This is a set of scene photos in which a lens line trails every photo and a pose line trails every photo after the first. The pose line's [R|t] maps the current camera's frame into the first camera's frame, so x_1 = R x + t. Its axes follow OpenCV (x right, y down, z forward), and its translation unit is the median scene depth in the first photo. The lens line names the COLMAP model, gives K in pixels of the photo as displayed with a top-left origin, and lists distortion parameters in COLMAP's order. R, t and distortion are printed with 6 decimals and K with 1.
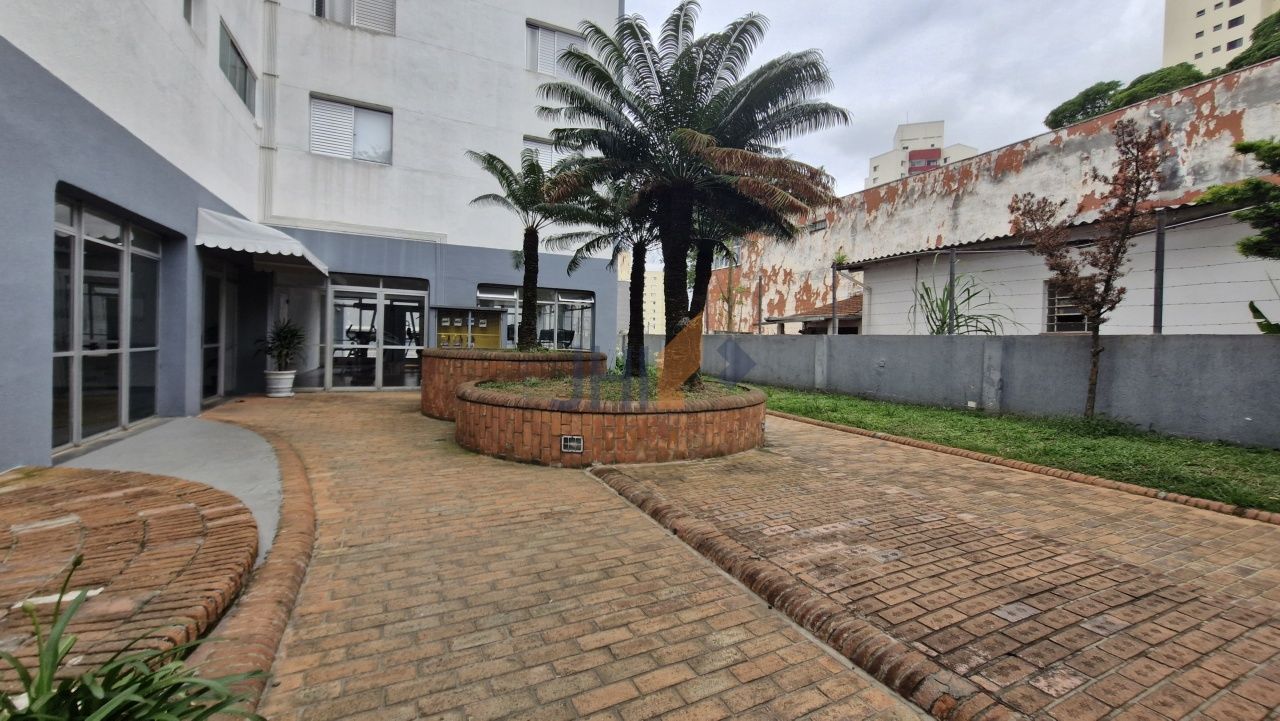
lens RADIAL K [[494.3, 0, 638.0], [0, 494.3, 348.1], [0, 0, 1]] dist [0.000893, -0.000005]
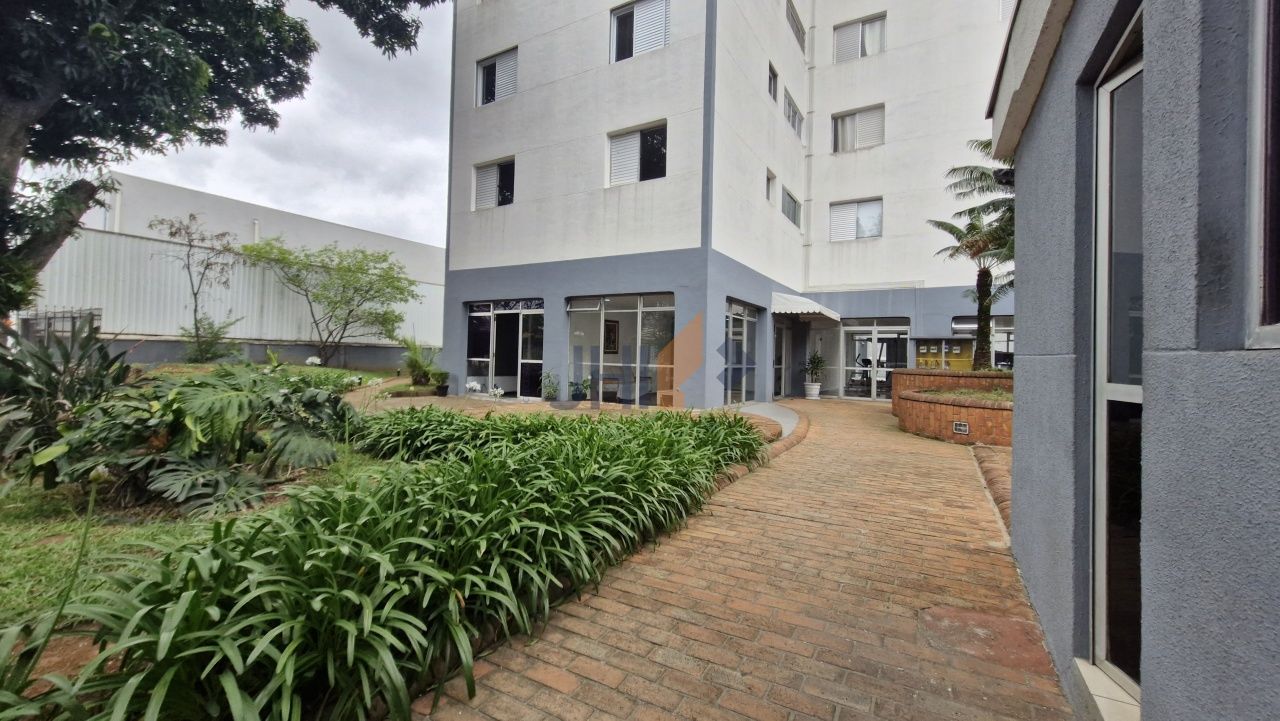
lens RADIAL K [[505.7, 0, 648.4], [0, 505.7, 351.2], [0, 0, 1]] dist [-0.000539, -0.001929]
pose [[0.554439, -0.030717, -0.831657, 0.343087], [-0.019492, 0.998565, -0.049876, 0.033986], [0.831996, 0.043864, 0.553045, -0.344246]]
